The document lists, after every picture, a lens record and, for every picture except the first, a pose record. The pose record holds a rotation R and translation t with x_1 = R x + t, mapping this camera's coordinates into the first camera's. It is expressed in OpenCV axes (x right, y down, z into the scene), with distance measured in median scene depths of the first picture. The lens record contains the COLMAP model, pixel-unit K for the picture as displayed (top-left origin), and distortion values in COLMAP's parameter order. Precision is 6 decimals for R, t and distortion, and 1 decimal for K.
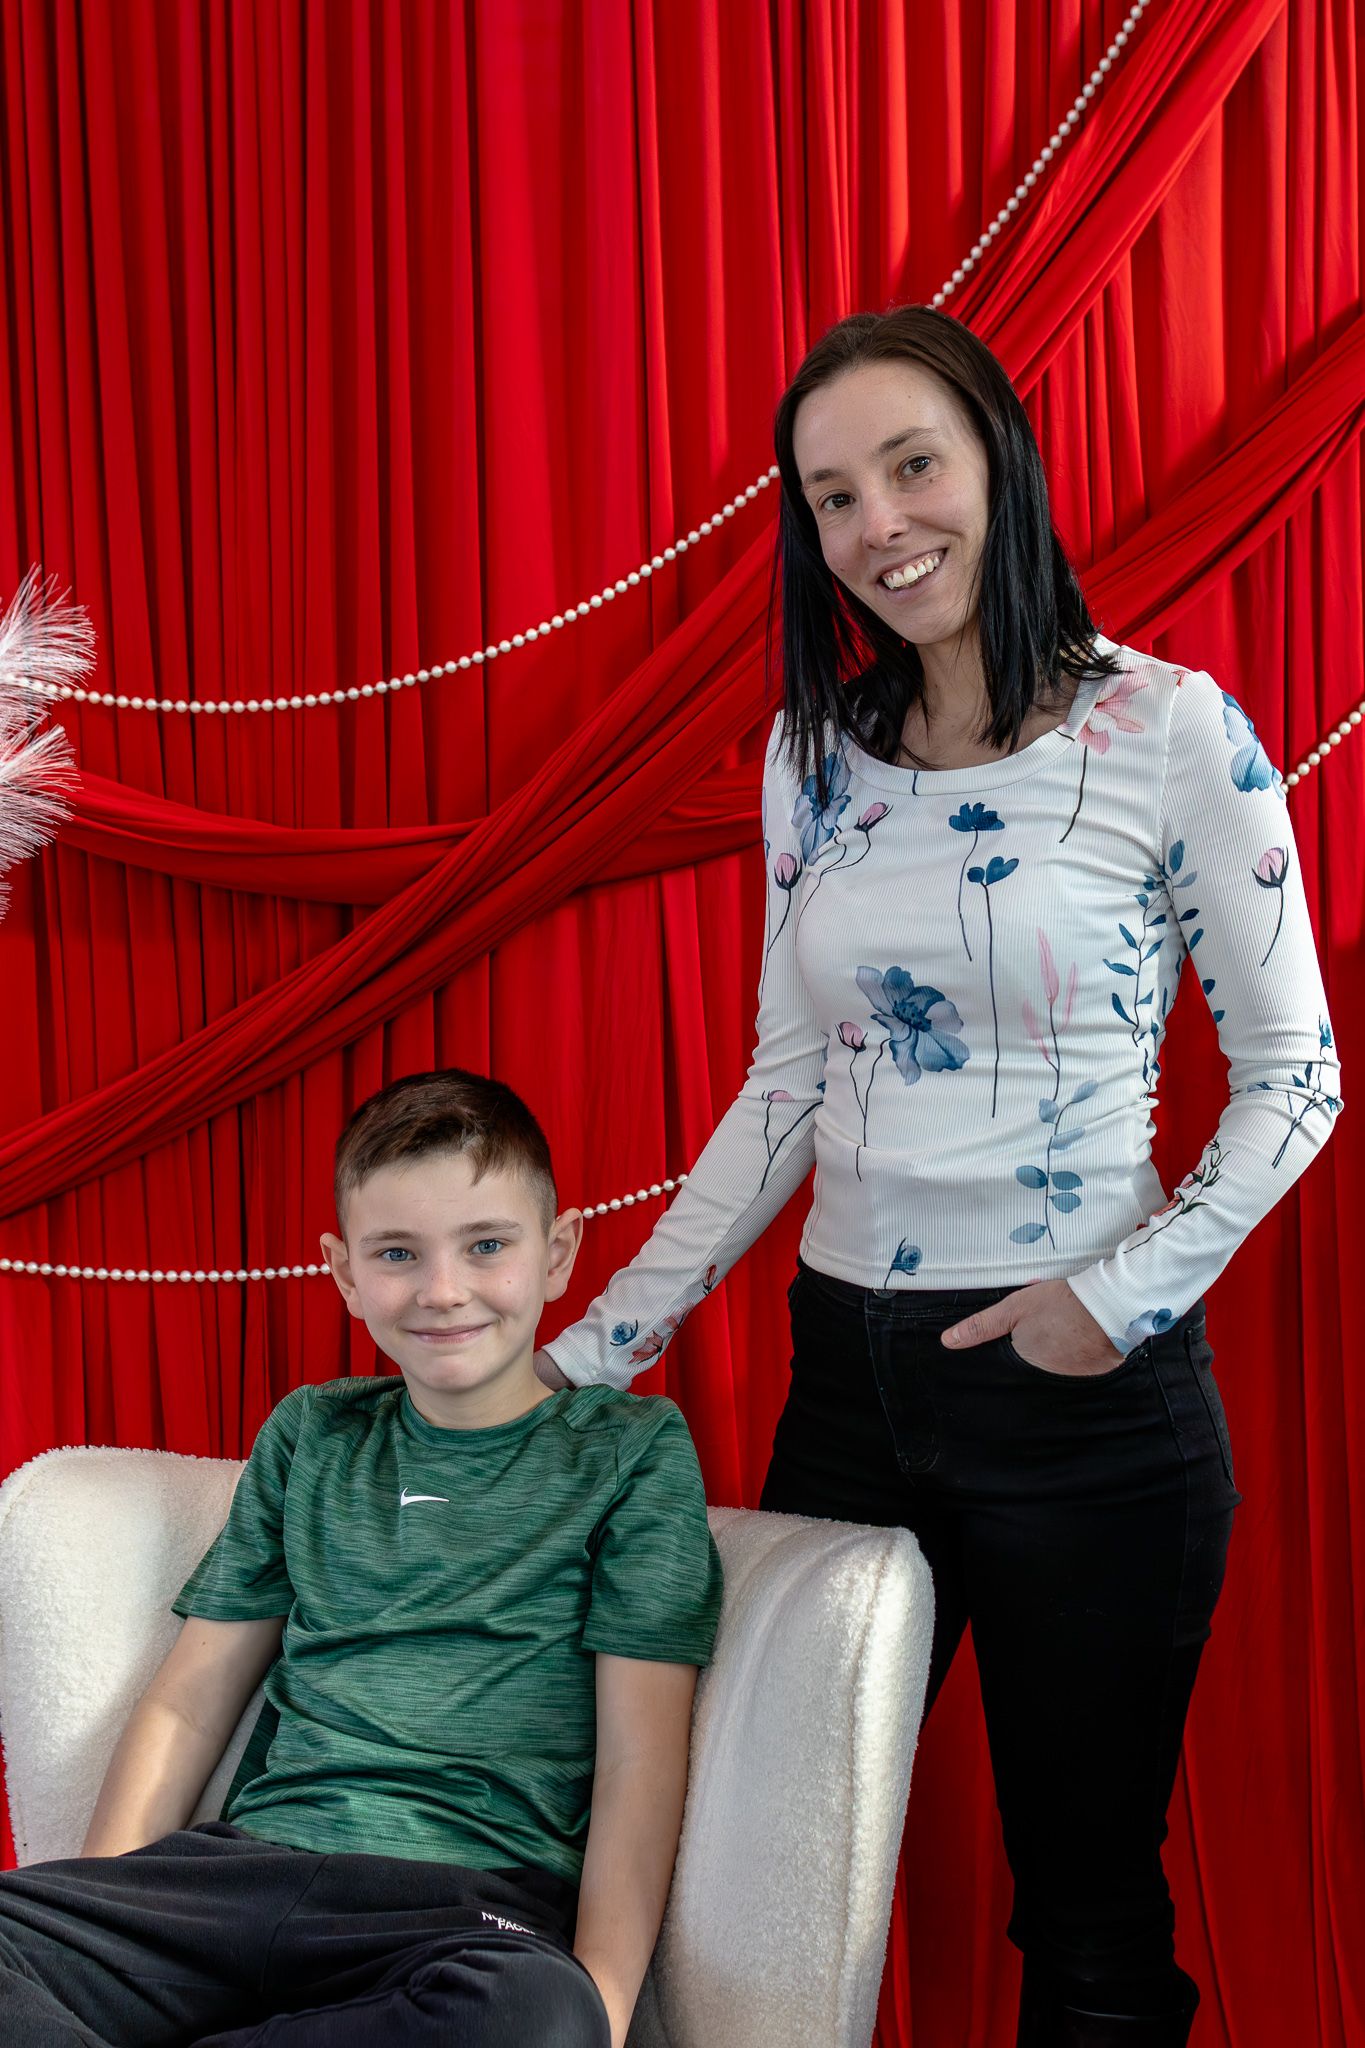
lens RADIAL K [[3169.0, 0, 699.3], [0, 3169.0, 1006.1], [0, 0, 1]] dist [0.005262, 0.000000]
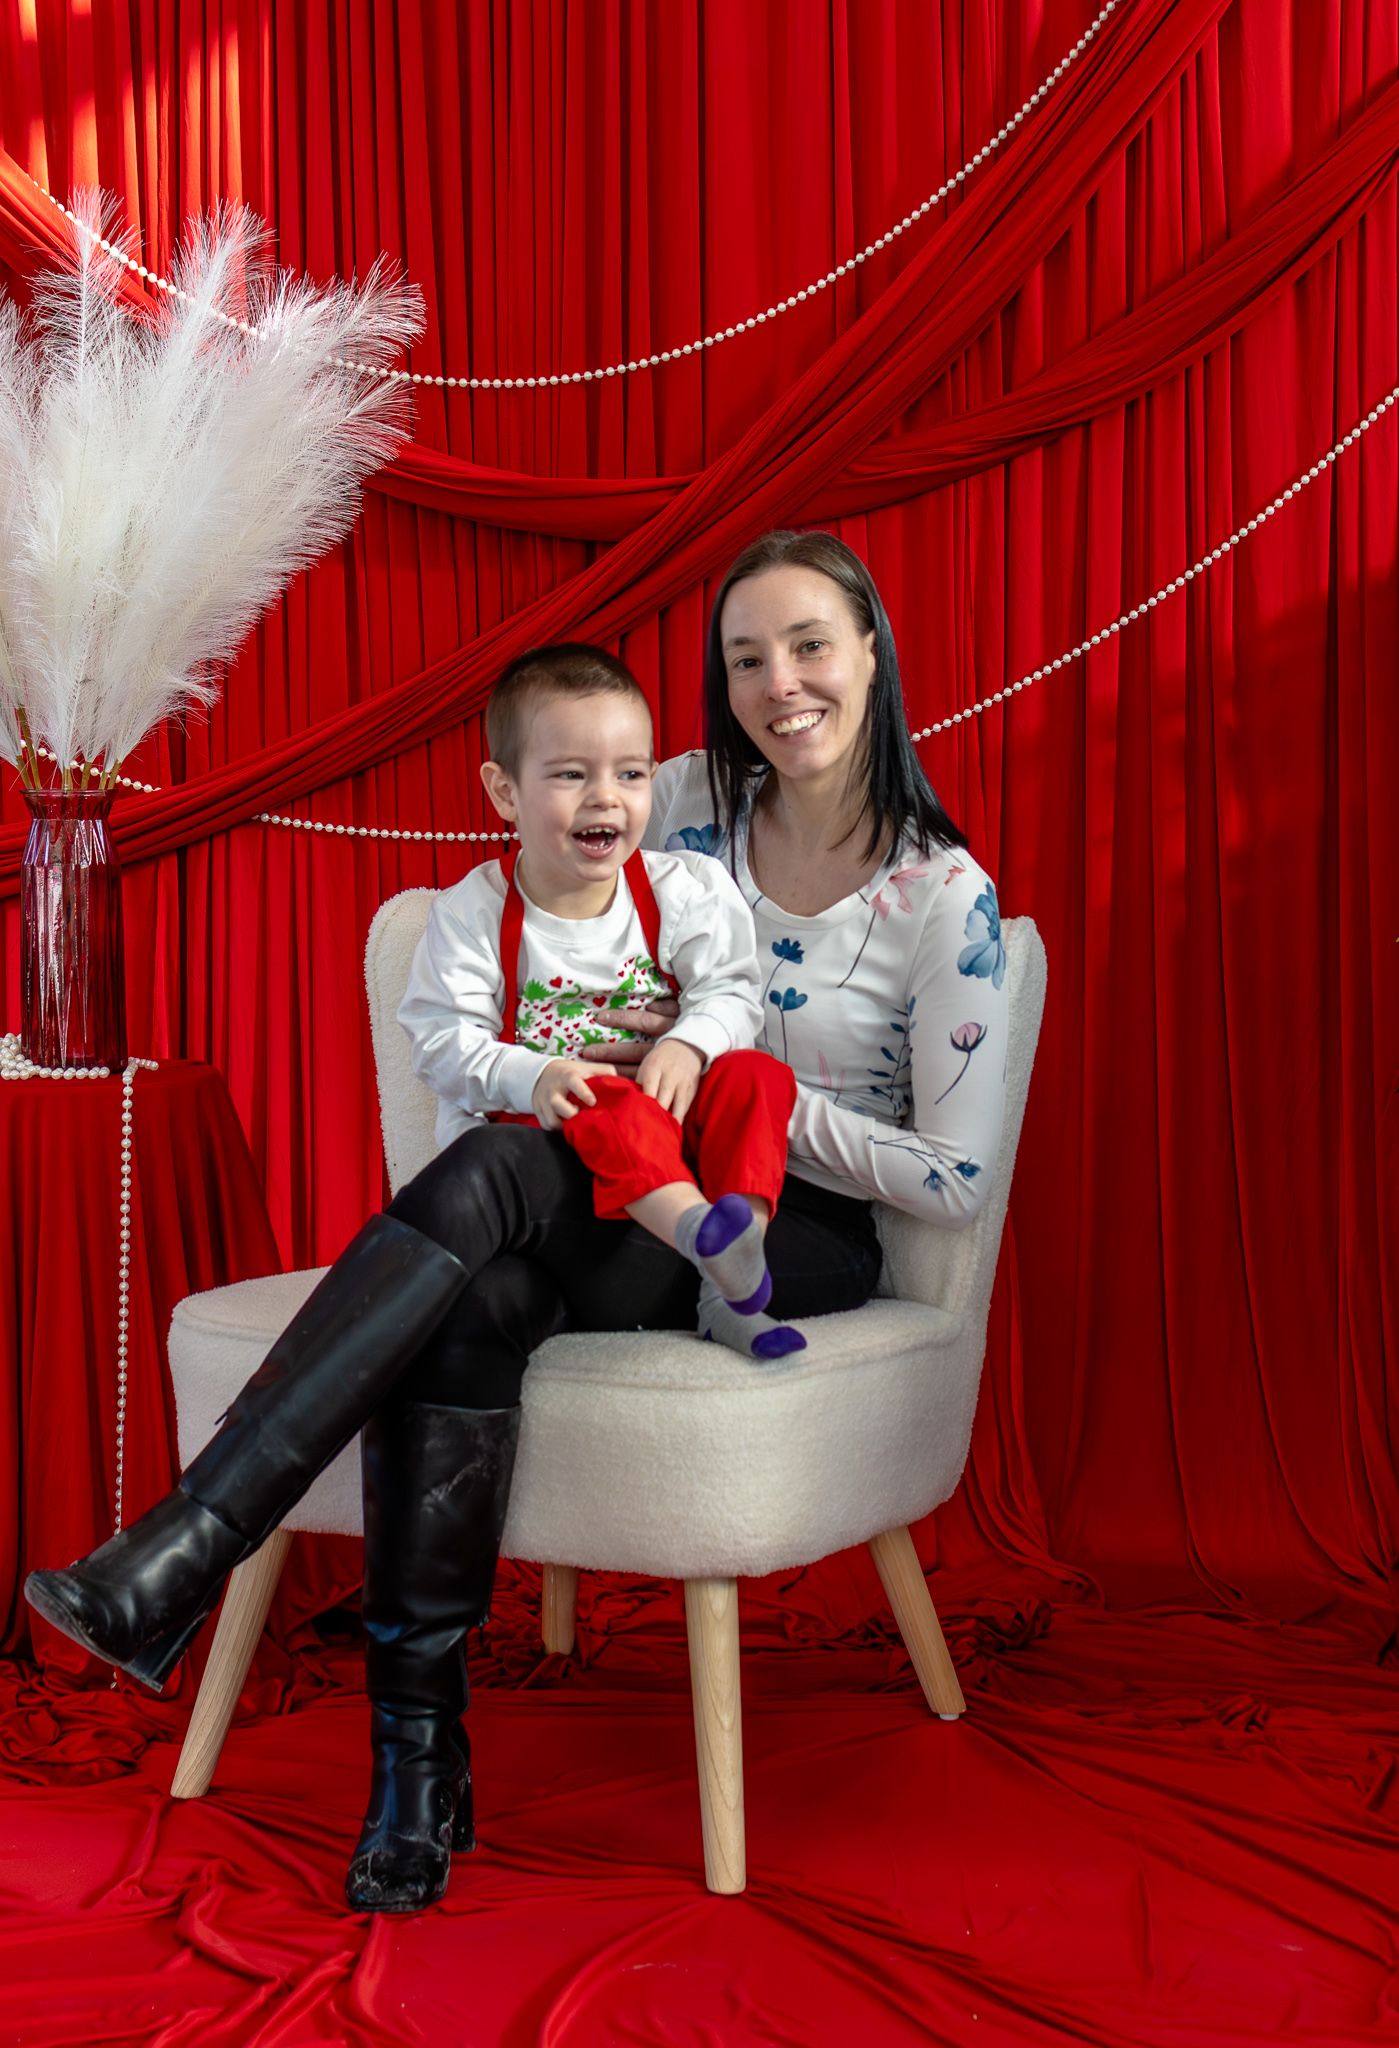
lens RADIAL K [[3591.2, 0, 812.4], [0, 3591.2, 1053.3], [0, 0, 1]] dist [0.043614, 0.000000]
pose [[0.999933, 0.011554, -0.000933, -0.019512], [-0.011513, 0.999280, 0.036150, 0.120162], [0.001350, -0.036136, 0.999346, -0.447352]]
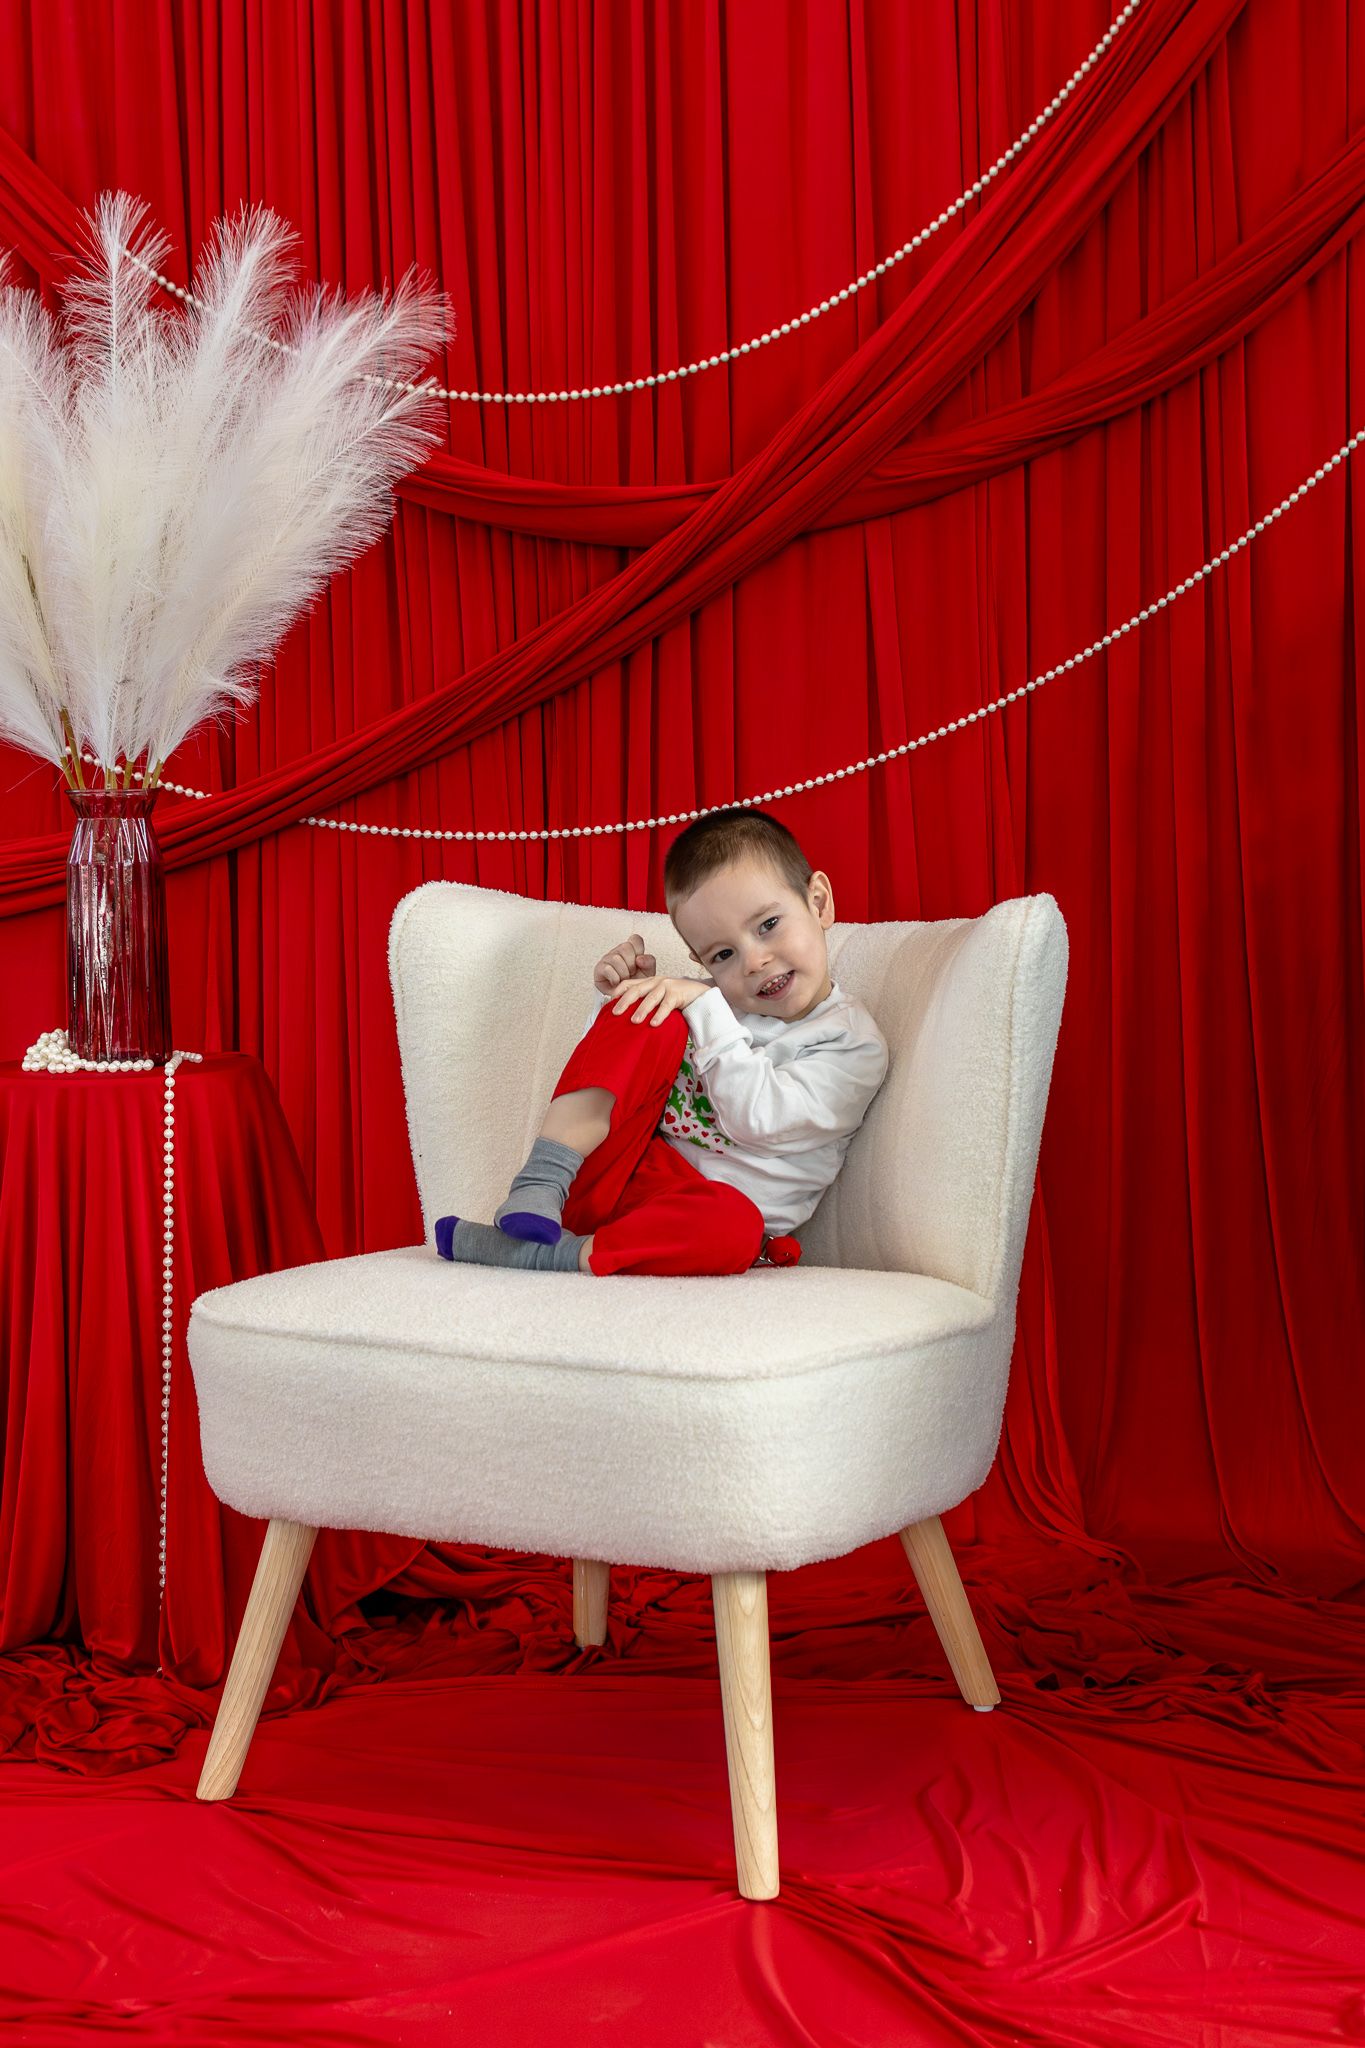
lens RADIAL K [[3169.0, 0, 703.2], [0, 3169.0, 970.0], [0, 0, 1]] dist [0.005262, 0.000000]
pose [[0.998699, -0.001315, -0.050974, -0.012273], [0.001727, 0.999966, 0.008042, 0.132369], [0.050962, -0.008120, 0.998668, -0.308405]]
